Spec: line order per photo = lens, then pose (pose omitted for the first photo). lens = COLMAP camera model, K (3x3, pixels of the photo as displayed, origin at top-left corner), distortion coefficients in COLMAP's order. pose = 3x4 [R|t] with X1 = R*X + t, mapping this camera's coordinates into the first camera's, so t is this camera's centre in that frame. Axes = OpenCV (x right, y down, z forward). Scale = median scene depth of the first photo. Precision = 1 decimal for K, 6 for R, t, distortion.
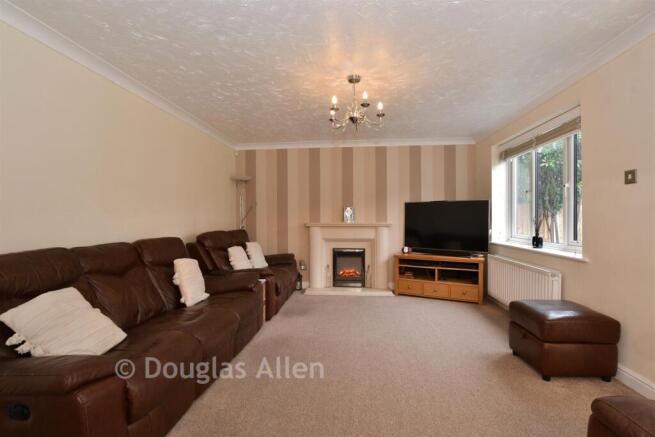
lens RADIAL K [[323.1, 0, 327.5], [0, 323.1, 218.5], [0, 0, 1]] dist [-0.003353, -0.000495]
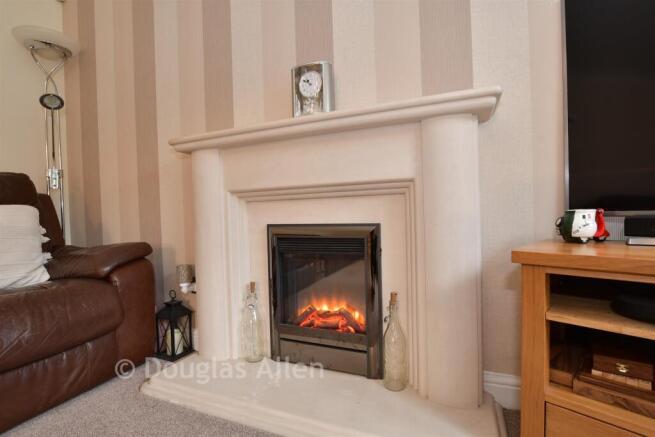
lens RADIAL K [[323.1, 0, 327.5], [0, 323.1, 218.5], [0, 0, 1]] dist [-0.003353, -0.000495]
pose [[0.956917, -0.014863, -0.289982, 0.149945], [0.022867, 0.999445, 0.024232, 0.082496], [0.289461, -0.029819, 0.956725, 0.756616]]
